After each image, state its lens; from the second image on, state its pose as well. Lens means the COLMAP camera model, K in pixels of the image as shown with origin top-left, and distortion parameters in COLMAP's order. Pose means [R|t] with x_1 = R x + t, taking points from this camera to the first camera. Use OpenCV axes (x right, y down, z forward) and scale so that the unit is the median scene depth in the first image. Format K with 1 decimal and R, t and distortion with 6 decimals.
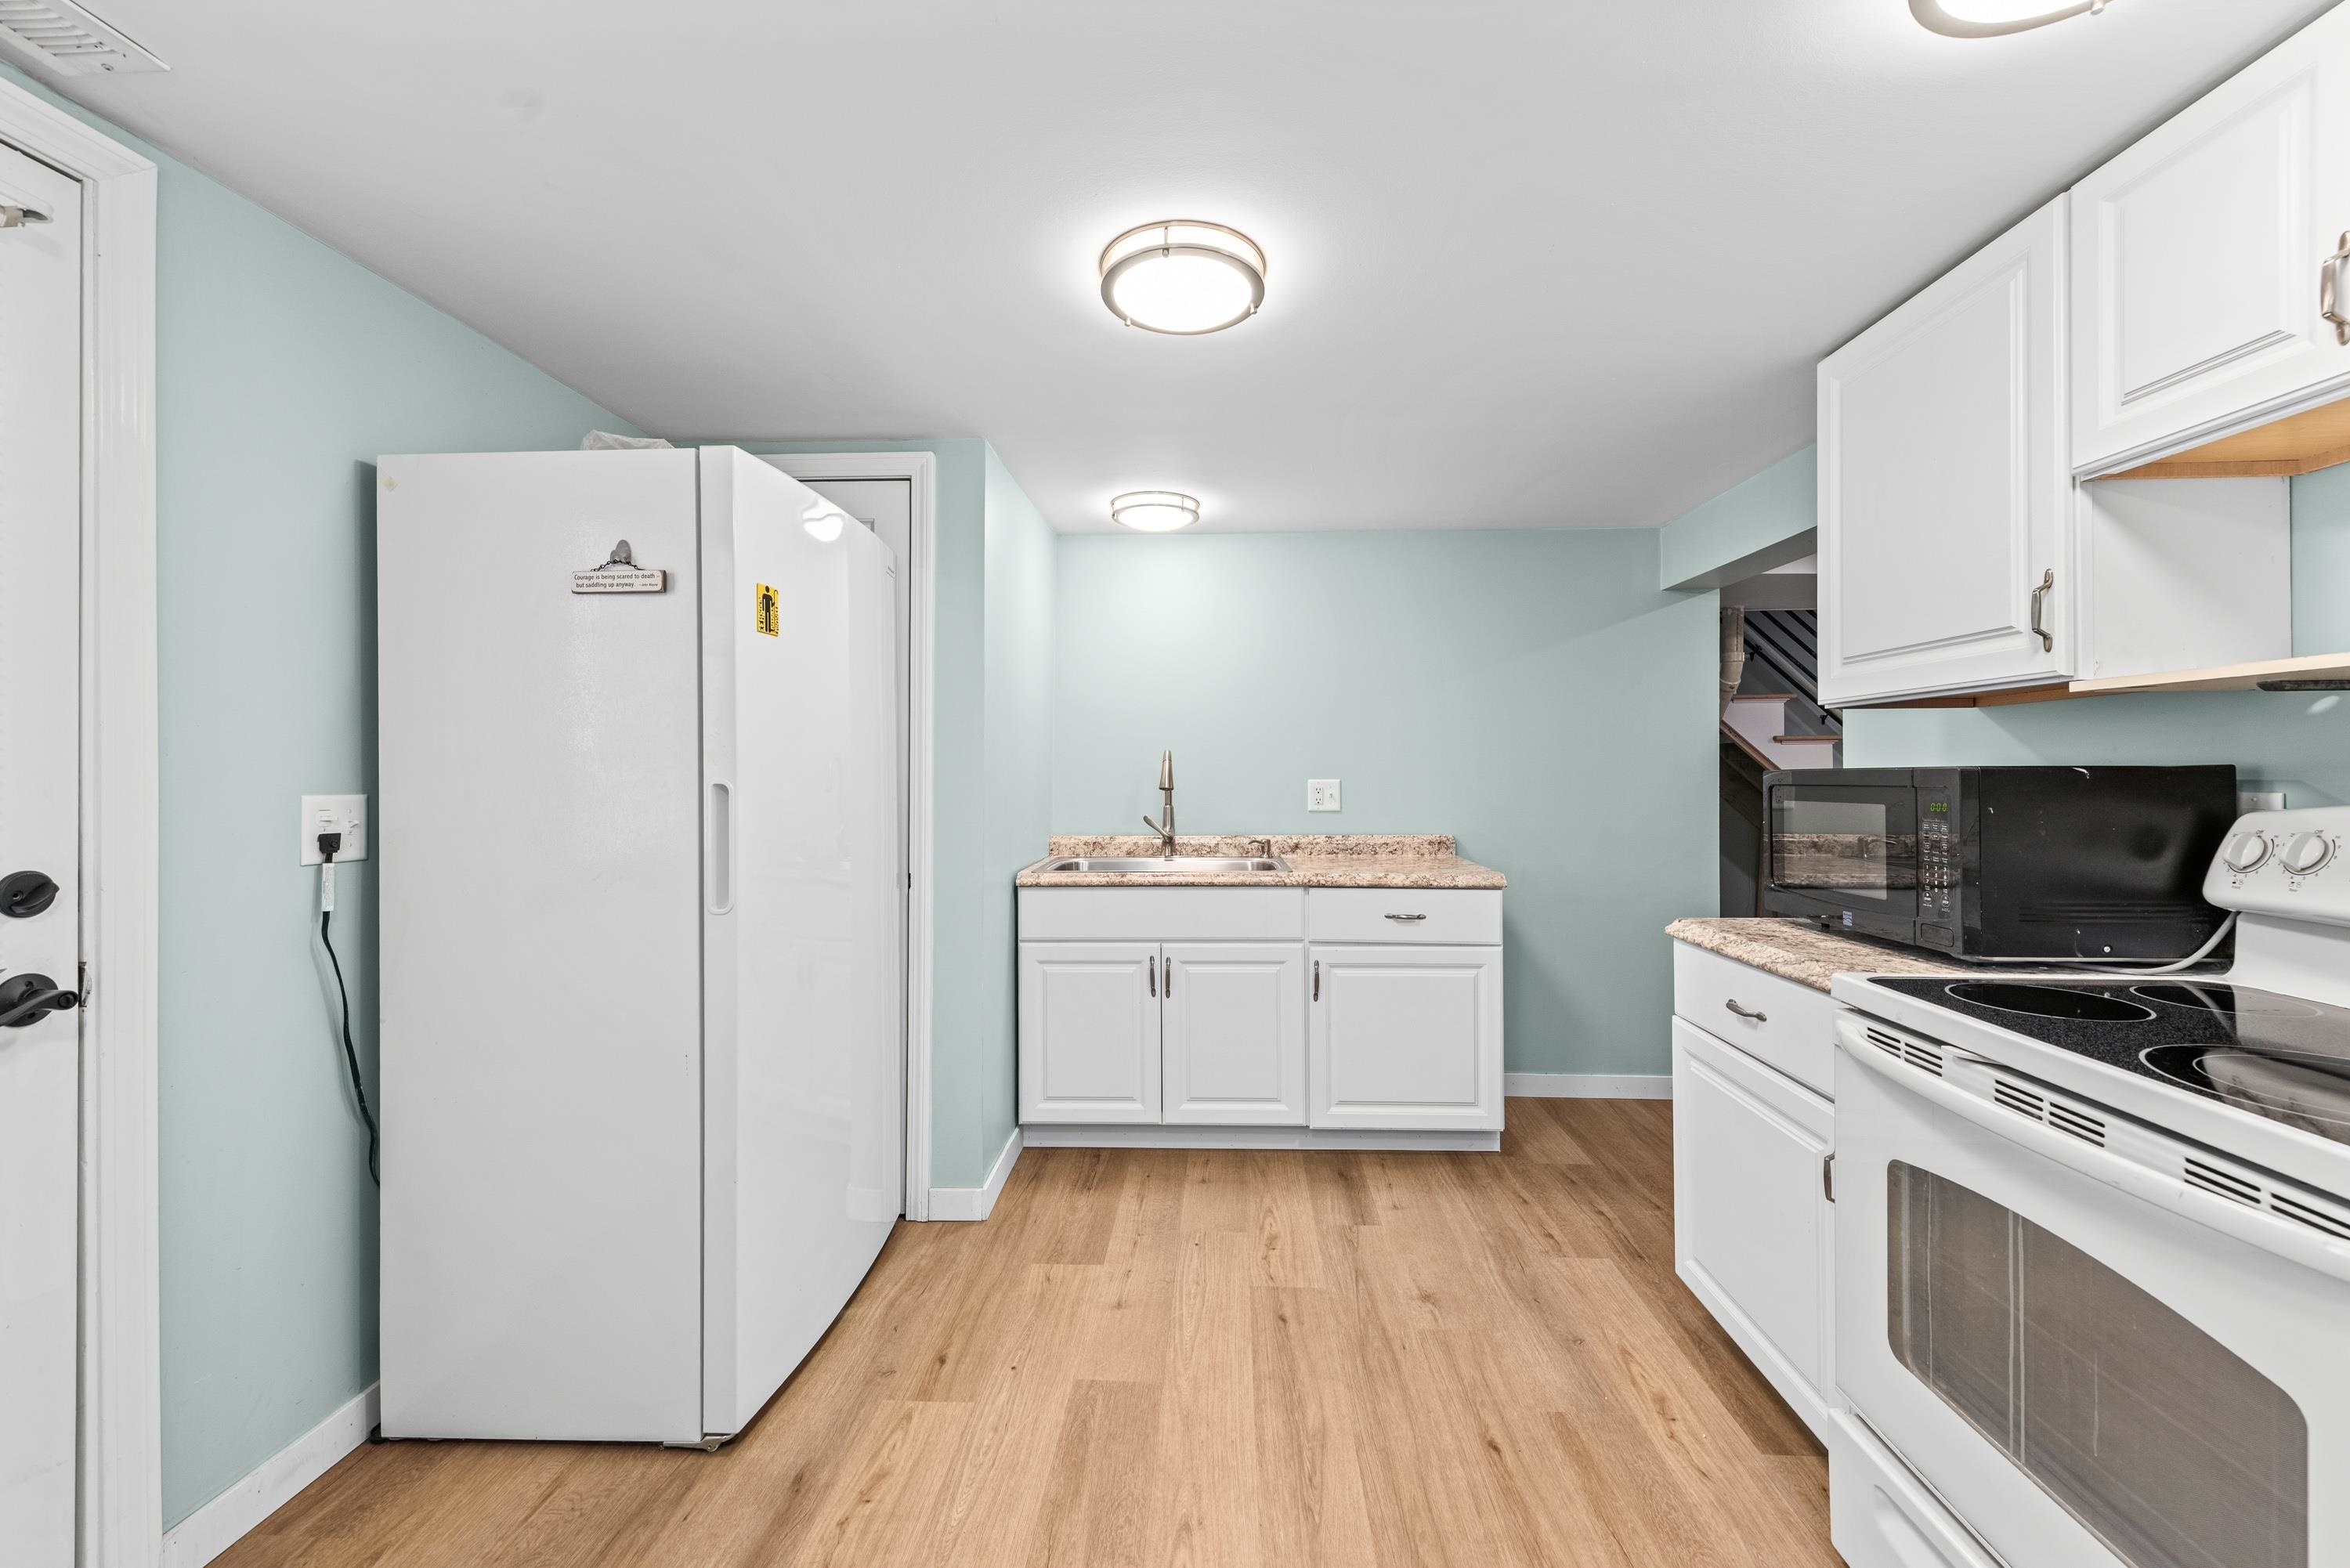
lens RADIAL K [[922.1, 0, 1177.5], [0, 922.1, 771.9], [0, 0, 1]] dist [0.008884, -0.003069]
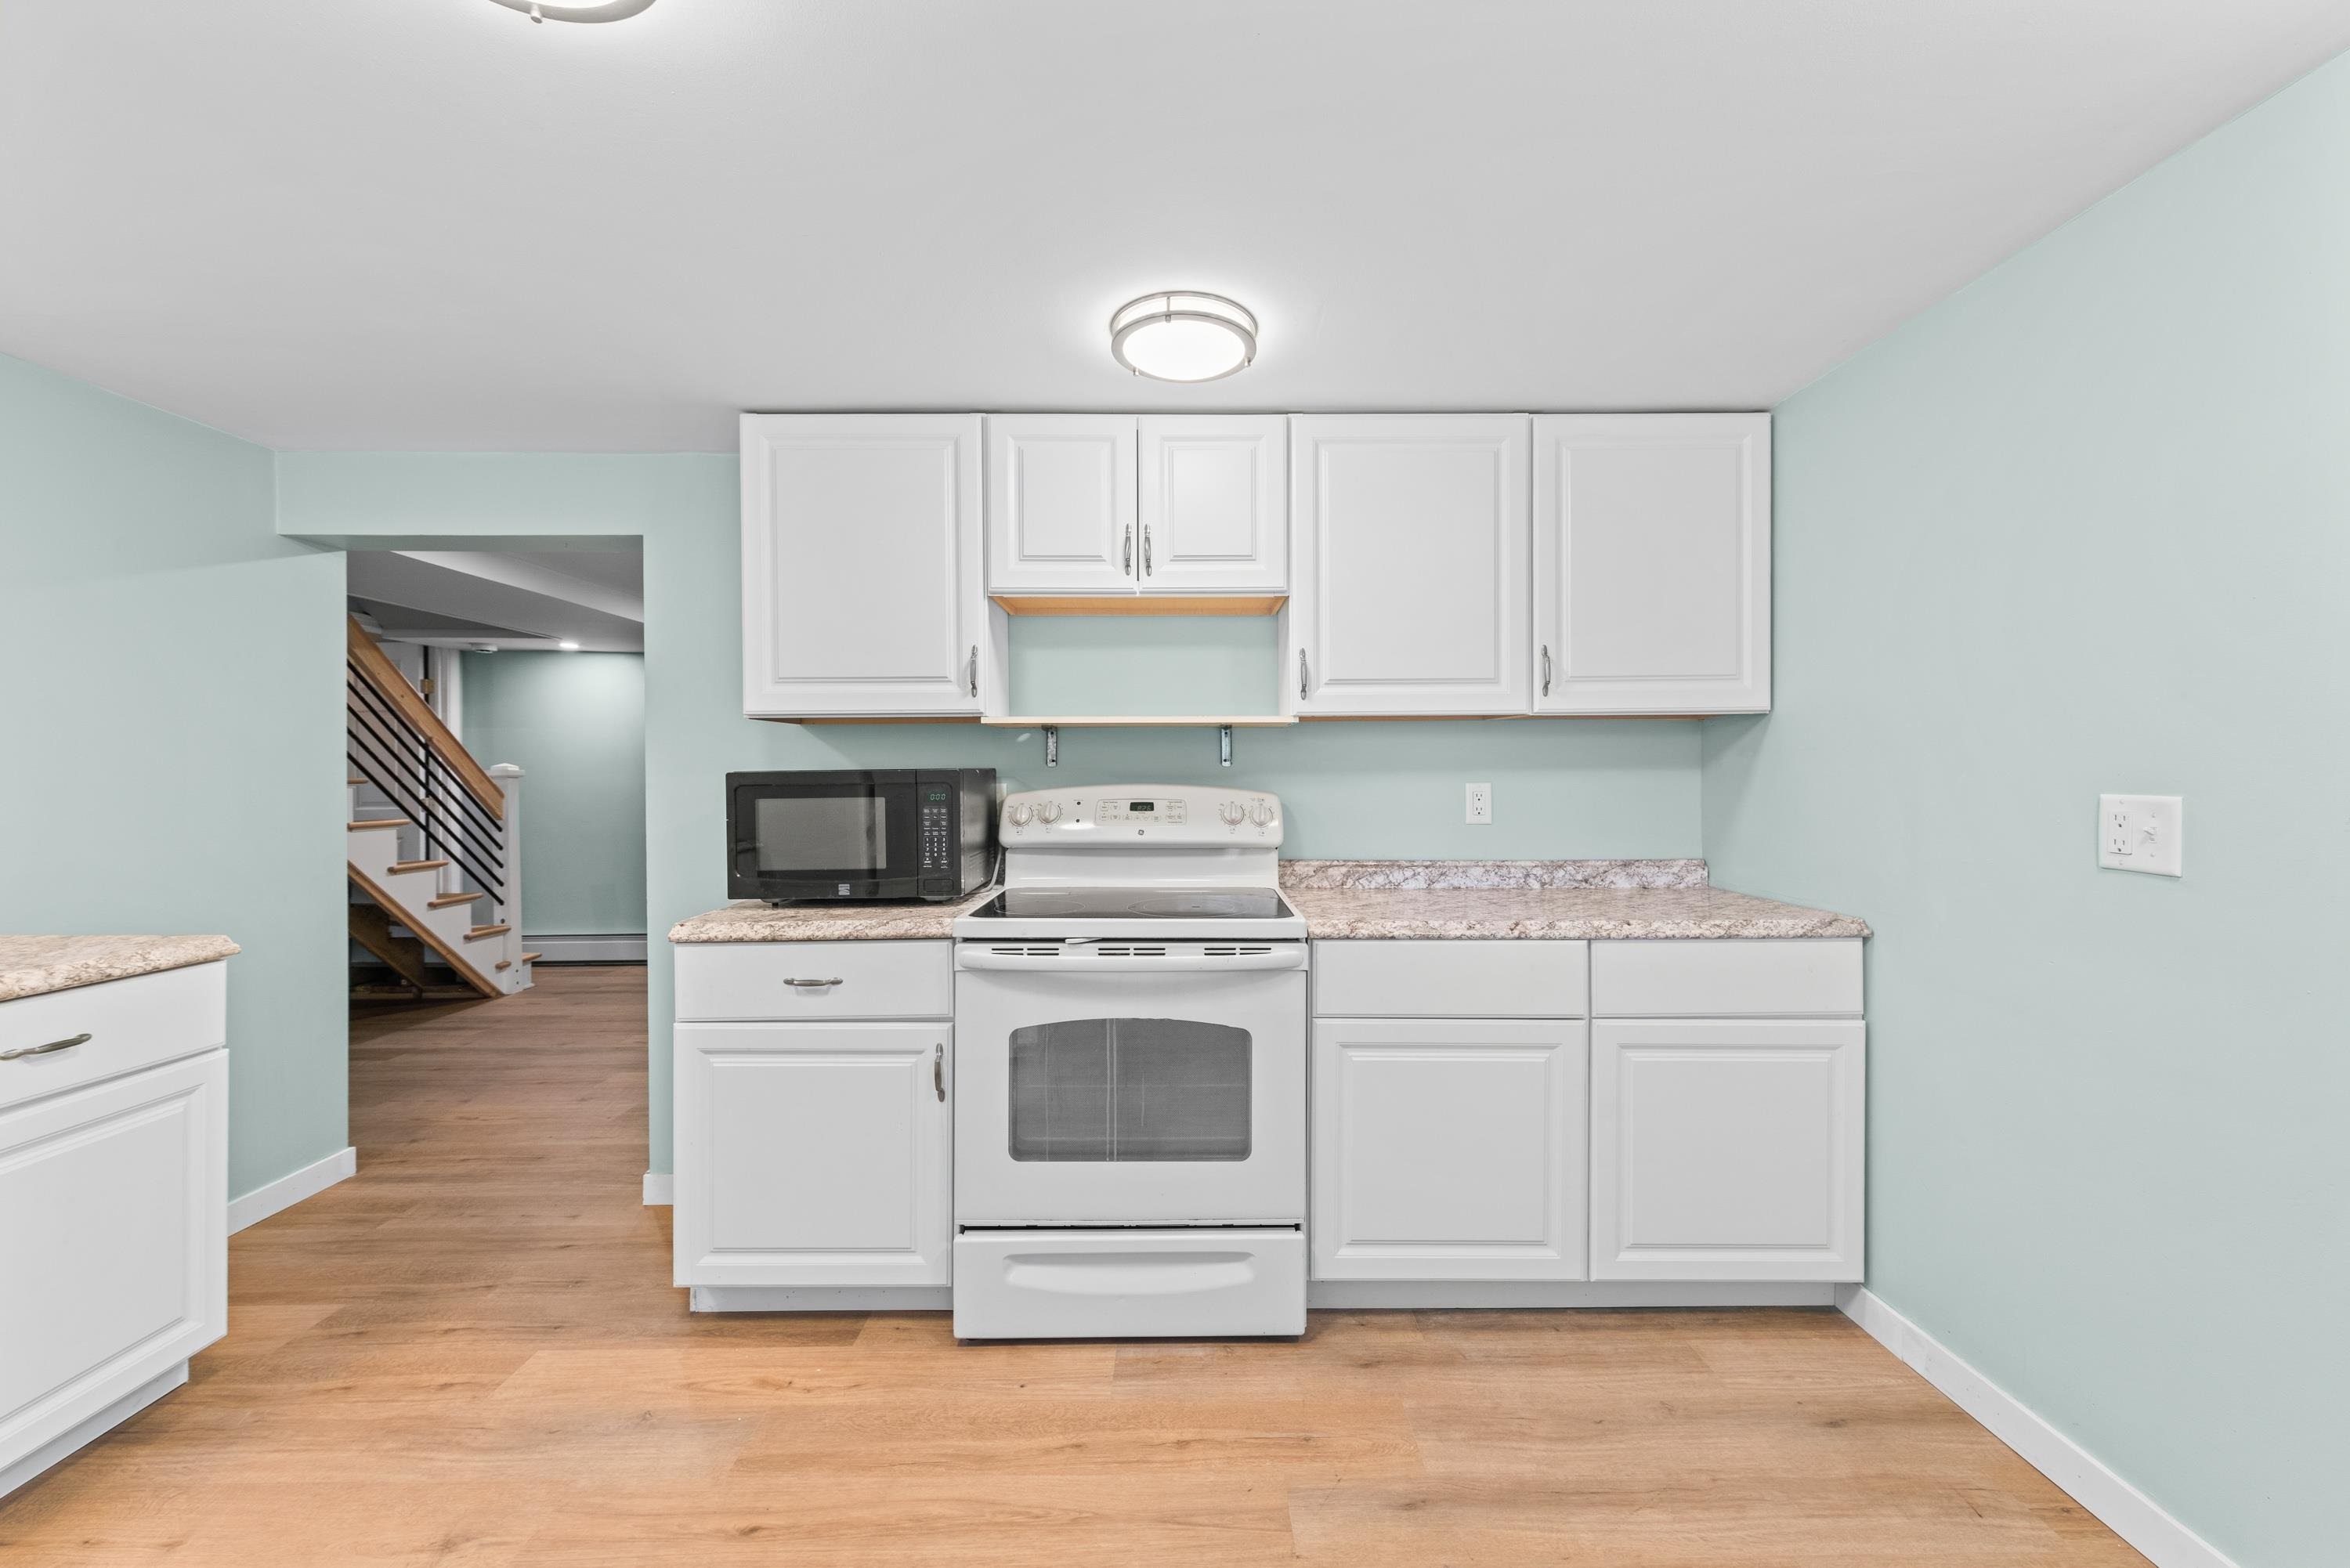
lens RADIAL K [[922.1, 0, 1188.1], [0, 922.1, 773.9], [0, 0, 1]] dist [0.008884, -0.003069]
pose [[-0.068552, -0.002462, 0.997645, -0.548999], [0.005525, 0.999981, 0.002848, 0.000412], [-0.997632, 0.005708, -0.068537, 0.609071]]
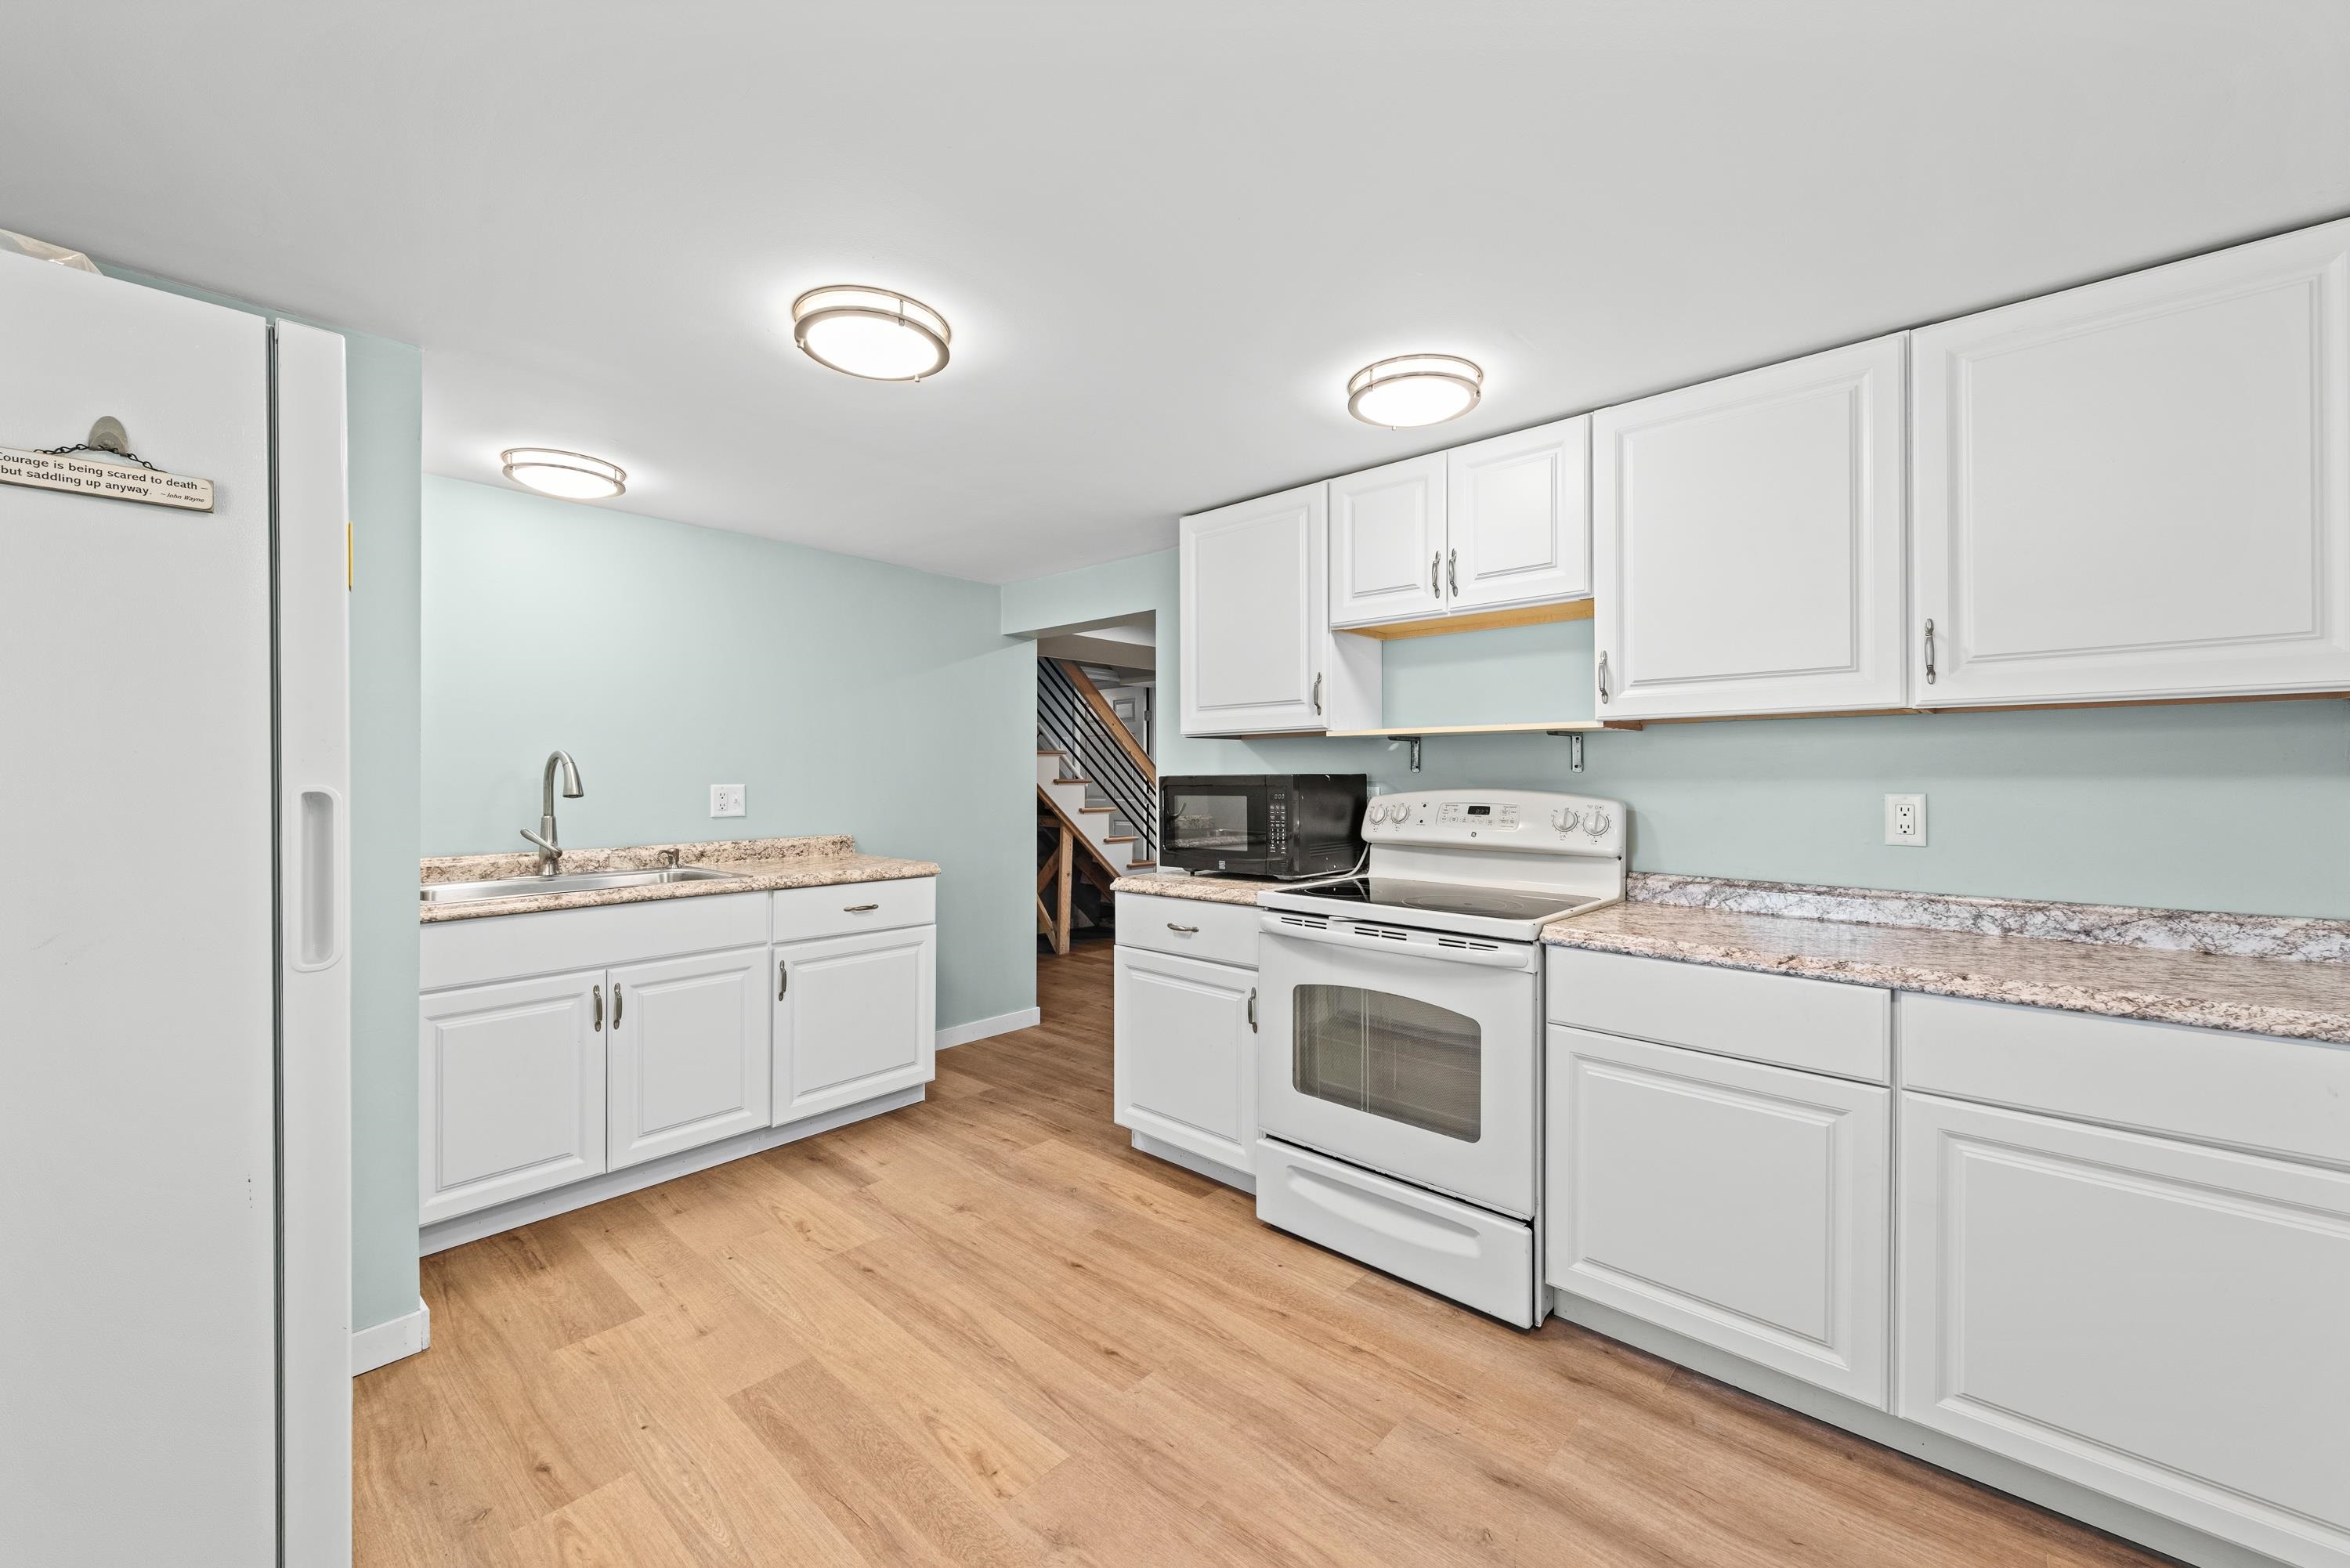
lens RADIAL K [[922.1, 0, 1182.7], [0, 922.1, 776.9], [0, 0, 1]] dist [0.008884, -0.003069]
pose [[0.629663, 0.001163, 0.776868, -0.601872], [-0.000208, 0.999999, -0.001328, 0.001894], [-0.776868, 0.000675, 0.629663, 0.008753]]
